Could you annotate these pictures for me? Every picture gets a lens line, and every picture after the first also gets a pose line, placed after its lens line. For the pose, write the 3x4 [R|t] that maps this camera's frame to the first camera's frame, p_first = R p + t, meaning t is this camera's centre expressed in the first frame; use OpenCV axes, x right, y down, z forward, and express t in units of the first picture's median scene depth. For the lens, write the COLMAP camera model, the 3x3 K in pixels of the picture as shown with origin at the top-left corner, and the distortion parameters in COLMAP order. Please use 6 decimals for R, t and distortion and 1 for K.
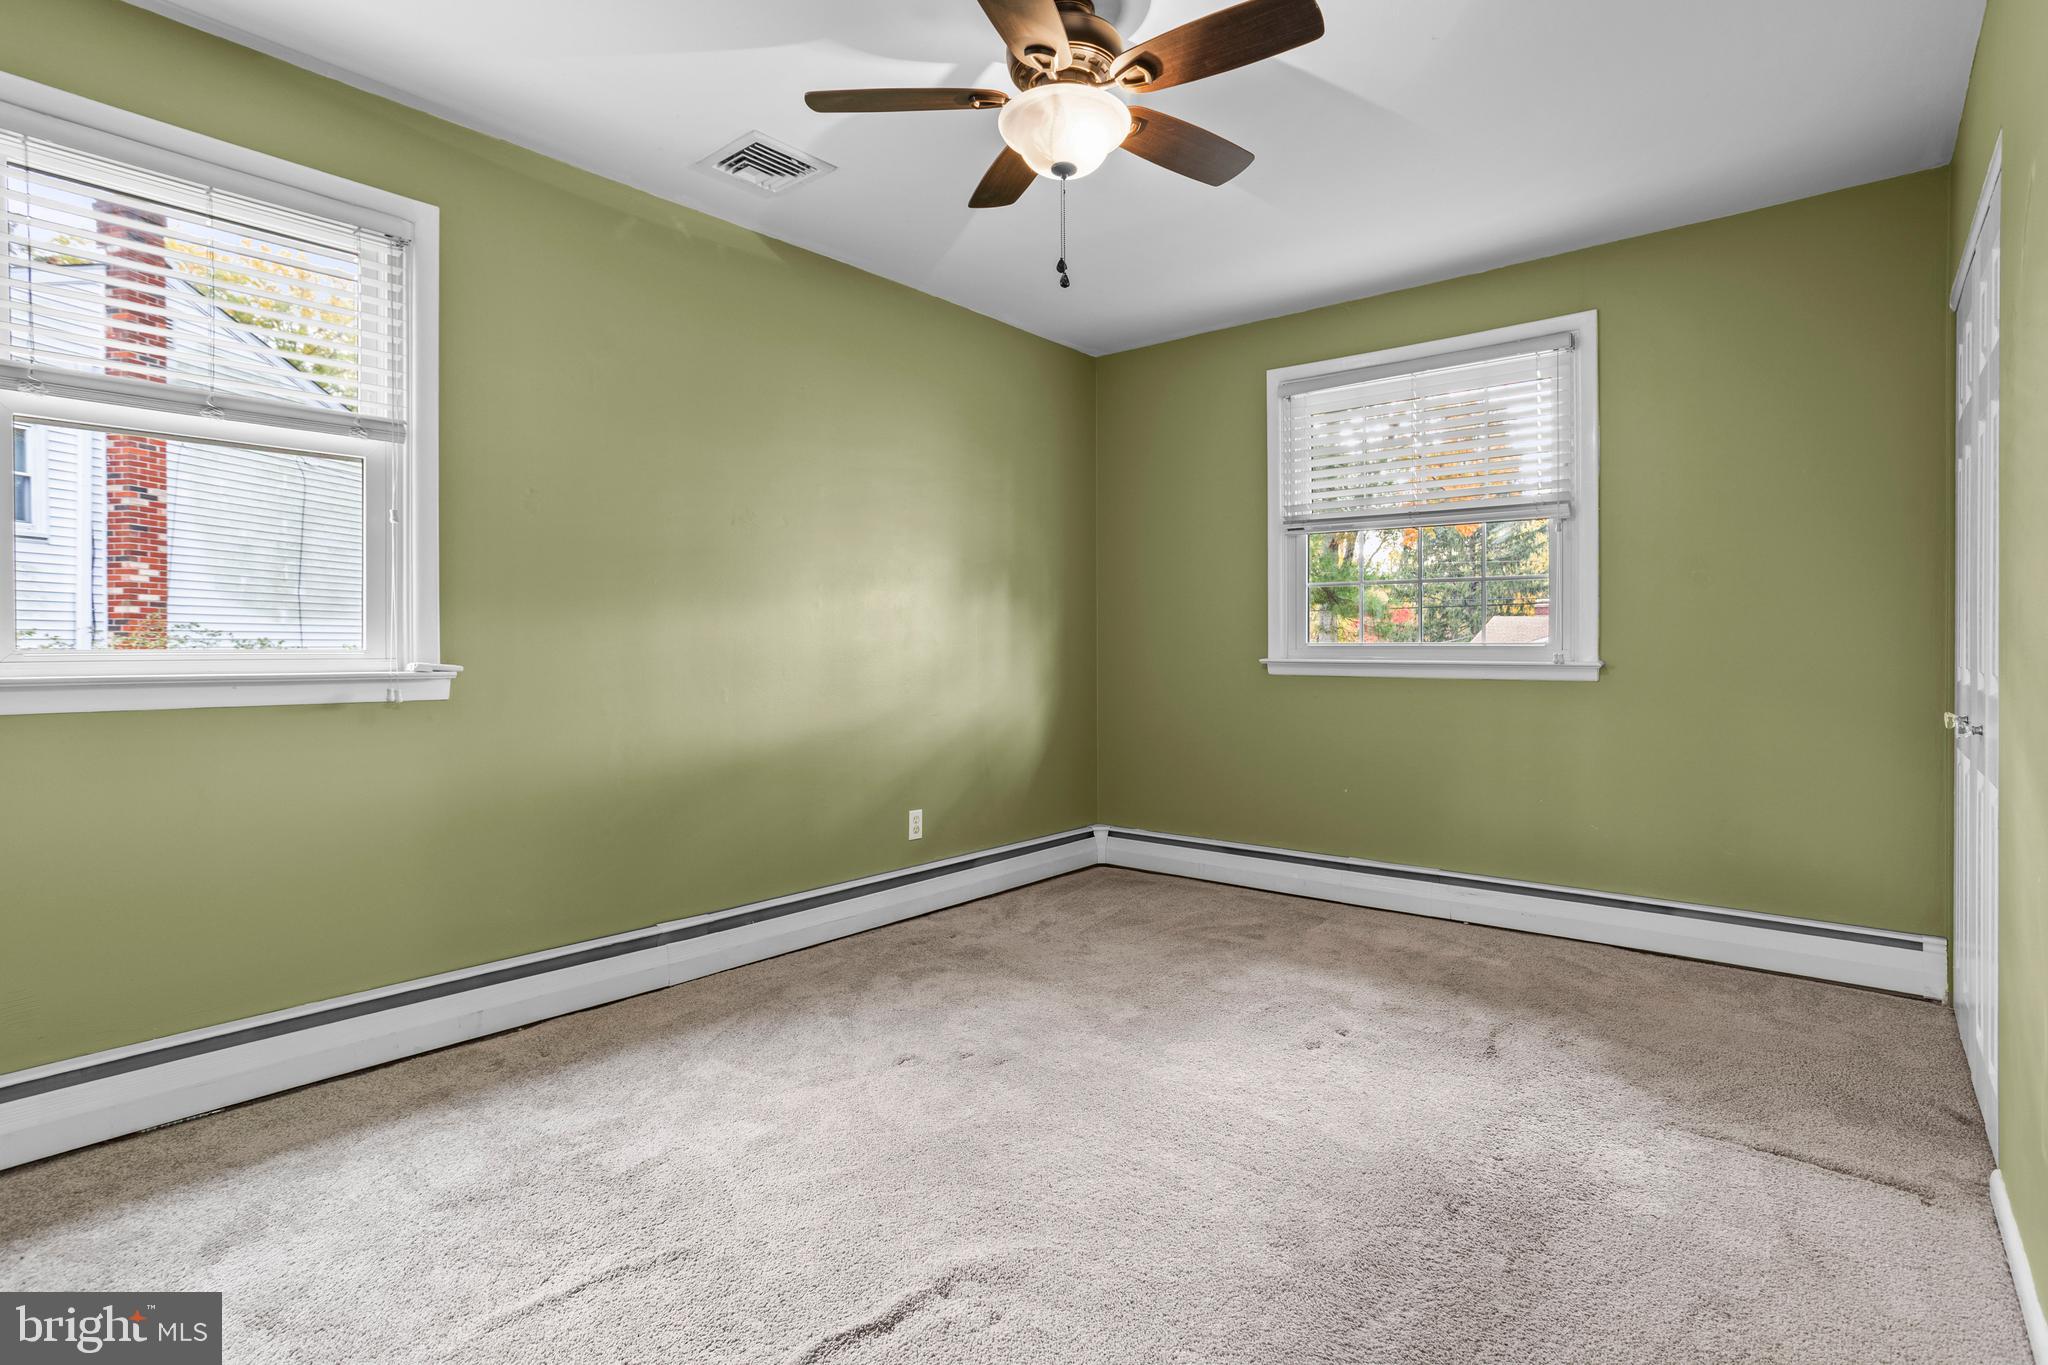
lens RADIAL K [[1010.1, 0, 1023.7], [0, 1010.1, 638.2], [0, 0, 1]] dist [-0.046844, 0.026832]
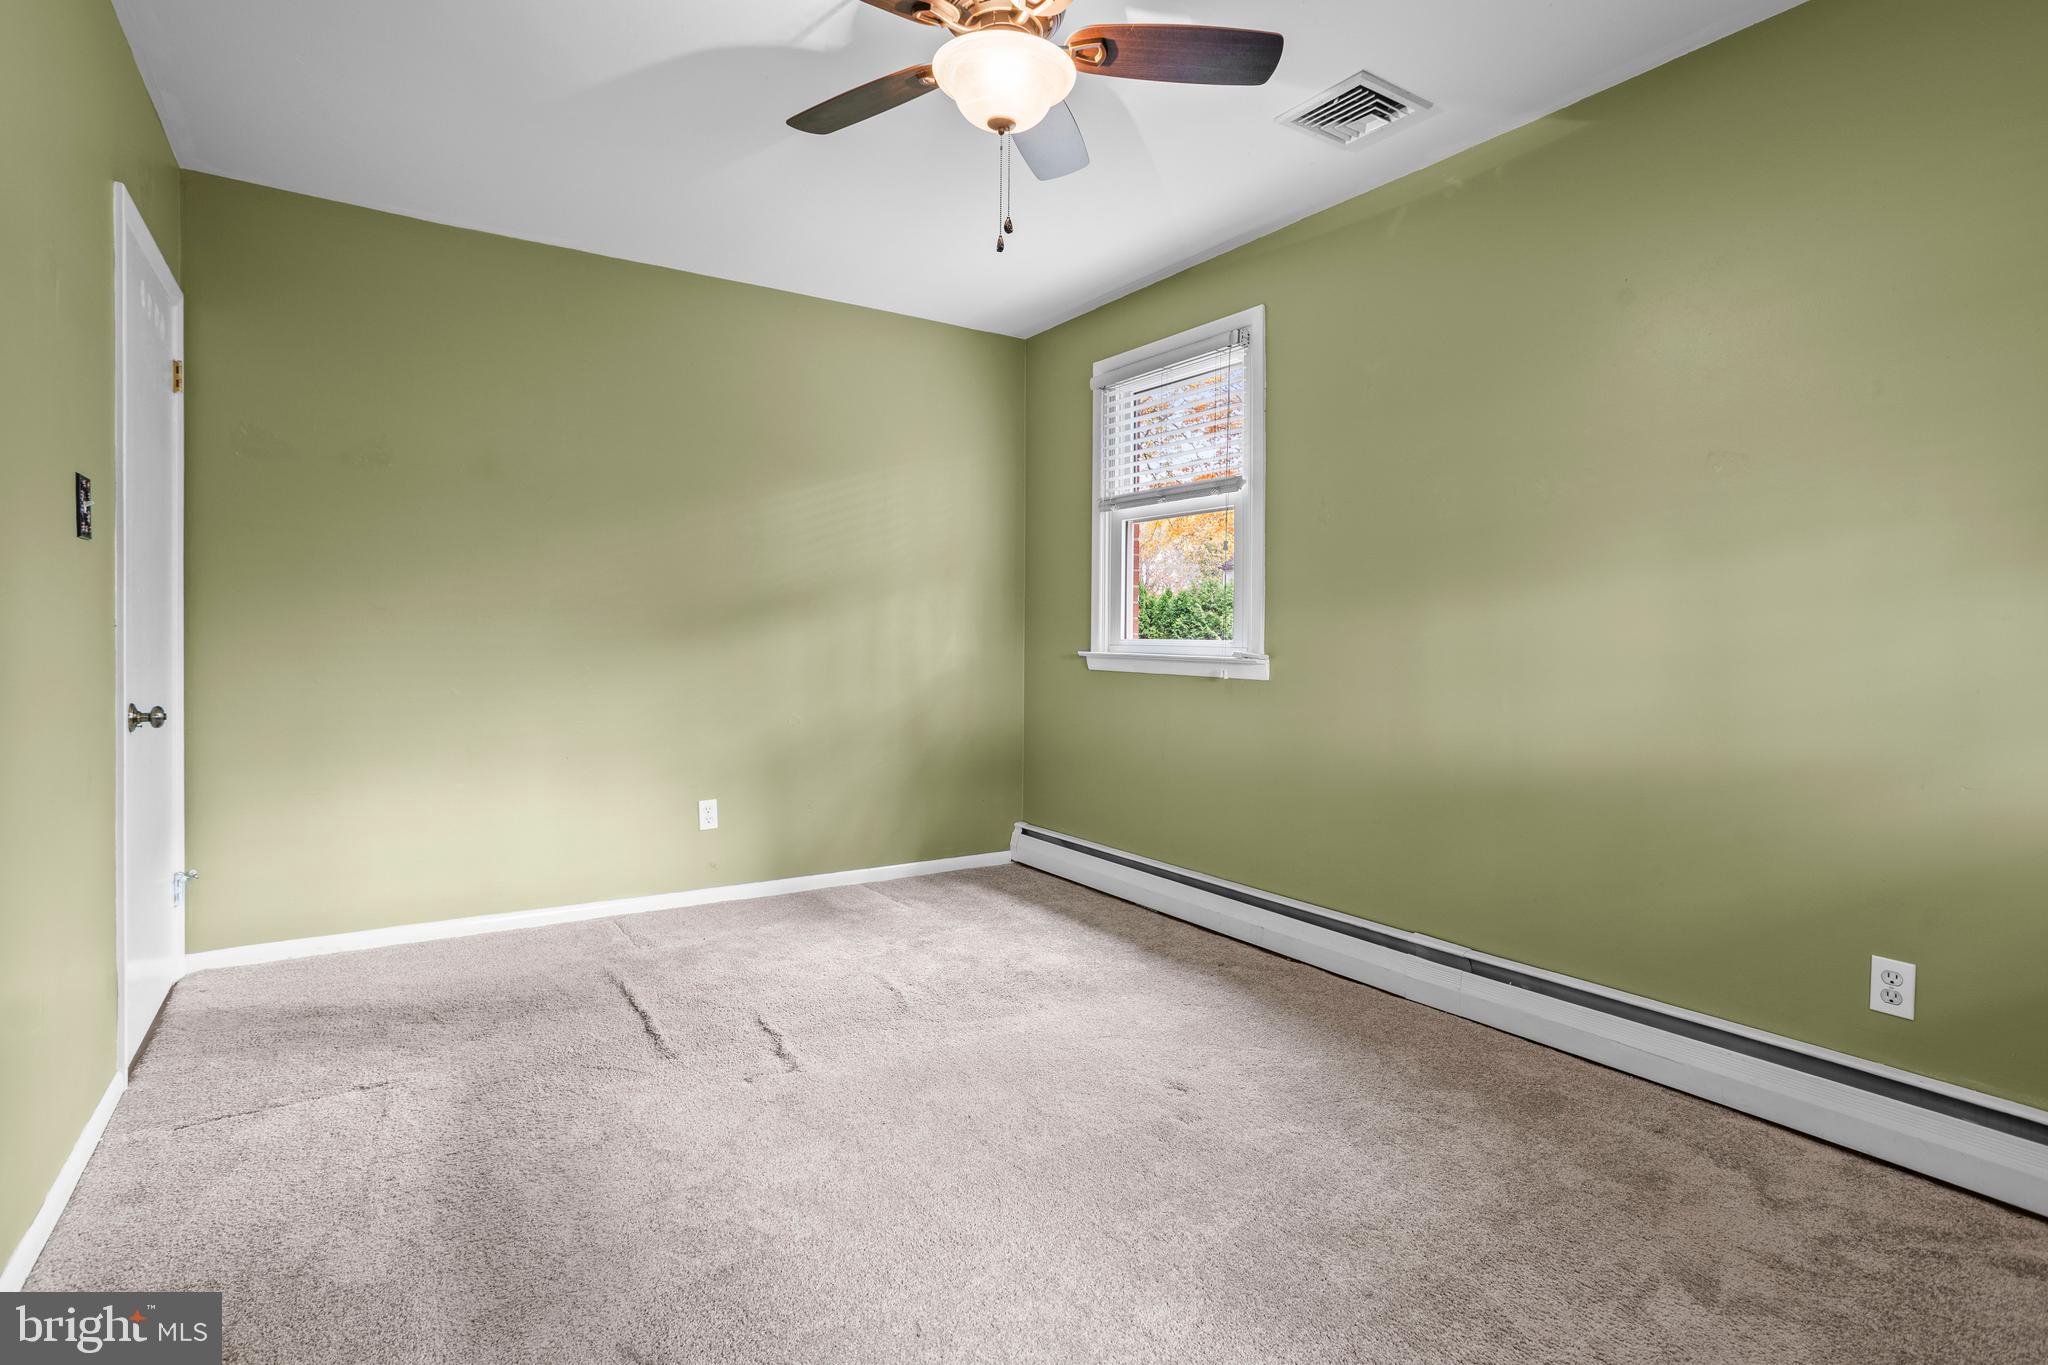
lens RADIAL K [[1010.1, 0, 1023.7], [0, 1010.1, 638.2], [0, 0, 1]] dist [-0.046844, 0.026832]
pose [[-0.268199, 0.003535, -0.963357, 0.685822], [-0.002166, 0.999989, 0.004272, 0.001679], [0.963361, 0.003233, -0.268188, 0.938771]]
